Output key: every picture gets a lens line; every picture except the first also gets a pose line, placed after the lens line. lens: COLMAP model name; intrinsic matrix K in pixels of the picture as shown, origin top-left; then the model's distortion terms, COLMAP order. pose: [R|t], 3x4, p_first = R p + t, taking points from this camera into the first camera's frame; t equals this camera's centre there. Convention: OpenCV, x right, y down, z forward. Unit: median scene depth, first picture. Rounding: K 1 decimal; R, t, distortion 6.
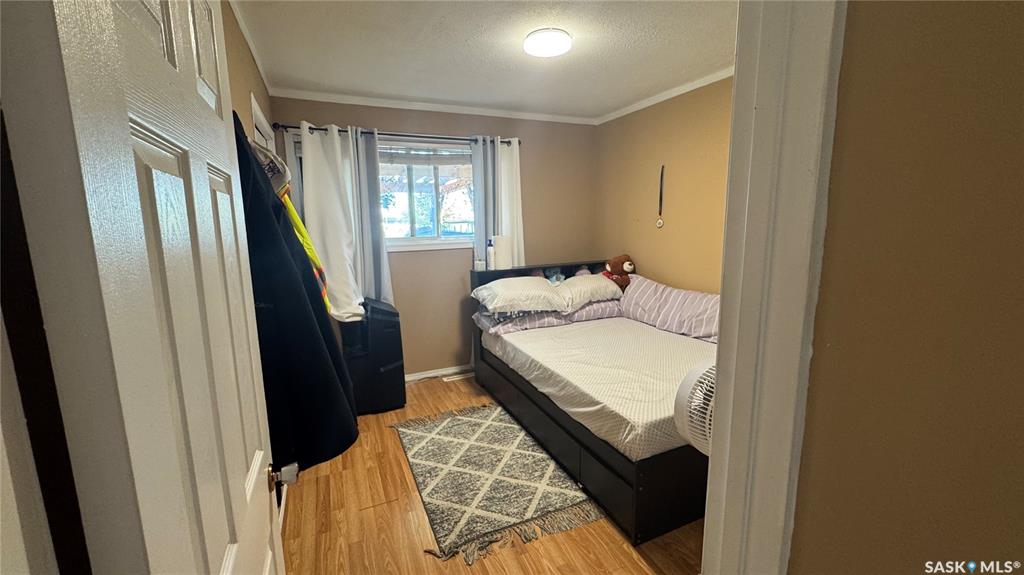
lens RADIAL K [[410.1, 0, 514.8], [0, 410.1, 286.4], [0, 0, 1]] dist [-0.000326, 0.000113]
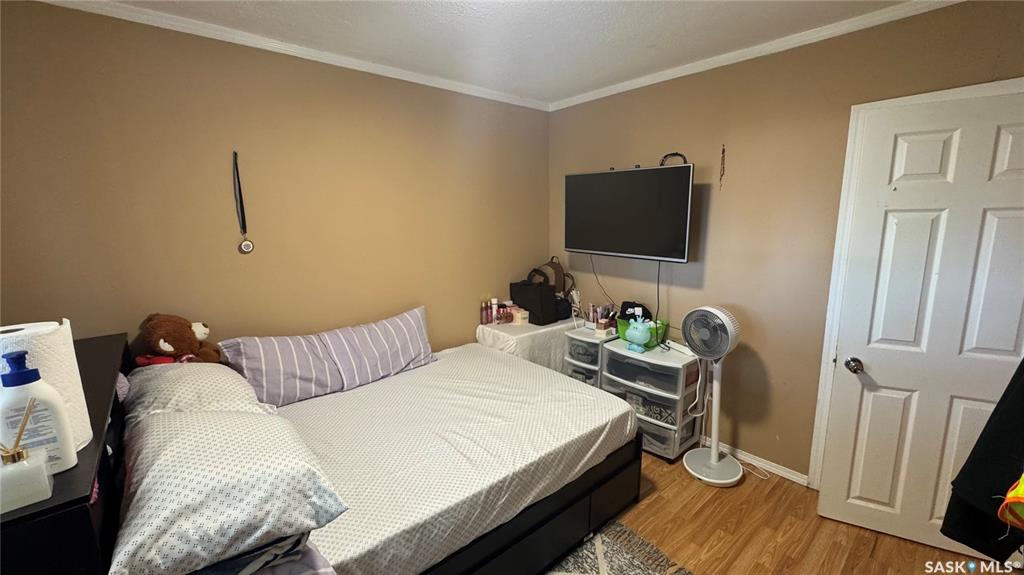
lens RADIAL K [[410.1, 0, 514.8], [0, 410.1, 286.4], [0, 0, 1]] dist [-0.000326, 0.000113]
pose [[-0.276924, -0.145512, 0.949810, -0.353684], [0.169137, 0.965652, 0.197252, -0.150941], [-0.945889, 0.215272, -0.242801, 0.792209]]
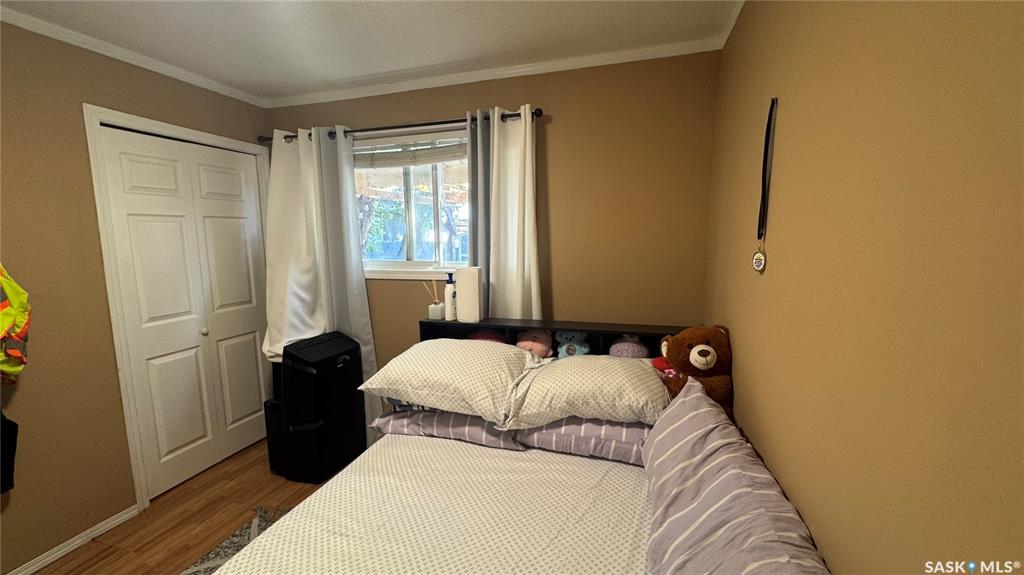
lens RADIAL K [[410.1, 0, 514.8], [0, 410.1, 286.4], [0, 0, 1]] dist [-0.000326, 0.000113]
pose [[0.742054, 0.091226, -0.664104, 0.441559], [-0.103660, 0.994396, 0.020770, -0.118123], [0.662277, 0.053429, 0.747352, 0.595681]]
